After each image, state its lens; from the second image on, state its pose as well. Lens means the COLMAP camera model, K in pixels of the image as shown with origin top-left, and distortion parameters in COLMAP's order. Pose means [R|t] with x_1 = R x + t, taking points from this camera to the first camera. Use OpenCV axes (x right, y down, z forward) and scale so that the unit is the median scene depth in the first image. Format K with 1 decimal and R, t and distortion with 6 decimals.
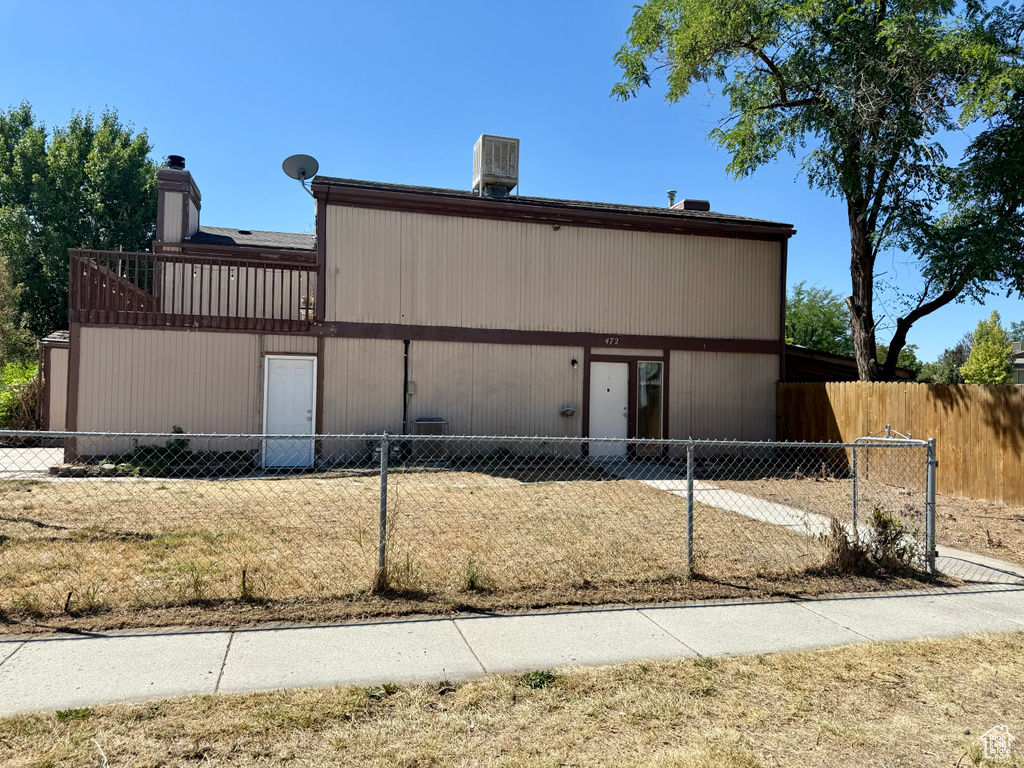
lens RADIAL K [[700.6, 0, 512.0], [0, 700.6, 384.0], [0, 0, 1]] dist [0.073762, -0.084288]
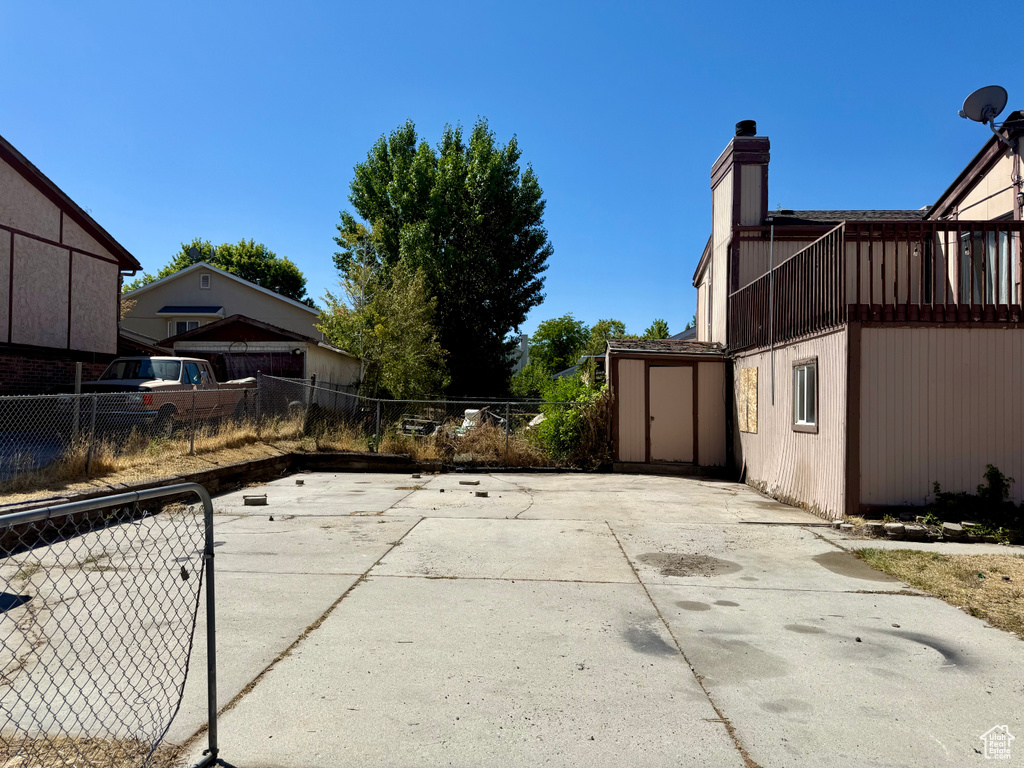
lens RADIAL K [[704.4, 0, 514.5], [0, 704.4, 392.3], [0, 0, 1]] dist [0.074091, -0.091899]
pose [[0.950631, -0.009152, -0.310188, -0.603431], [0.011121, 0.999928, 0.004578, -0.018388], [0.310124, -0.007801, 0.950664, 0.170054]]
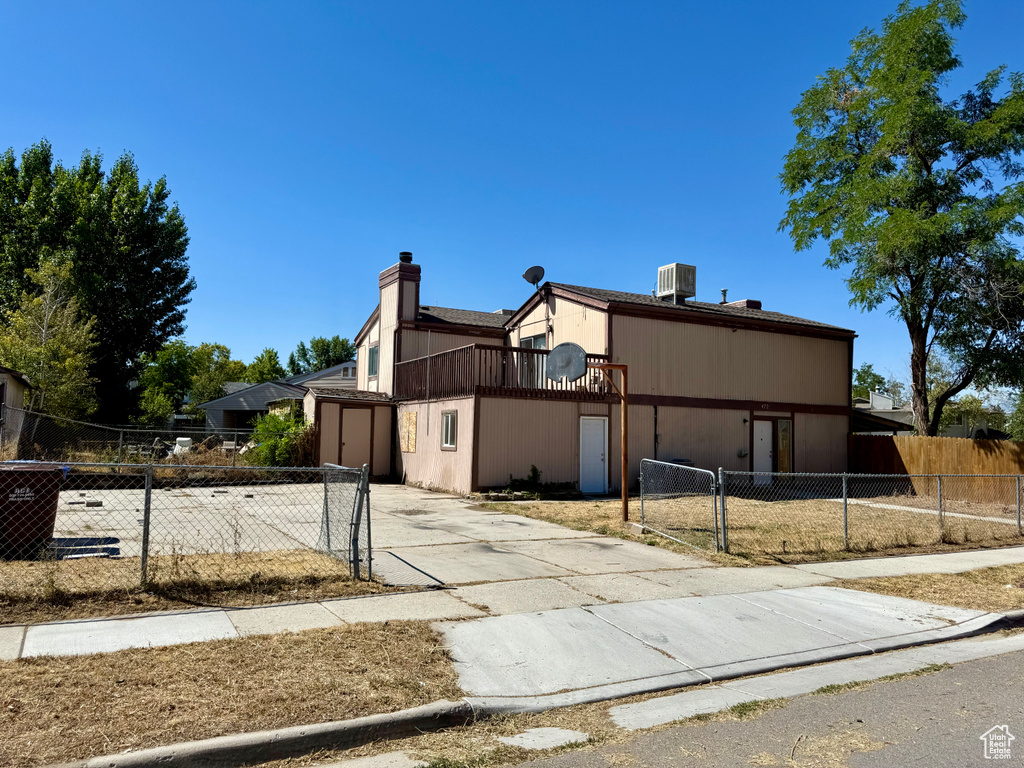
lens RADIAL K [[700.6, 0, 512.0], [0, 700.6, 384.0], [0, 0, 1]] dist [0.073762, -0.084288]
pose [[0.971048, 0.020109, 0.238038, -0.743057], [-0.009800, 0.998965, -0.044410, -0.037450], [-0.238684, 0.040791, 0.970240, -0.331318]]
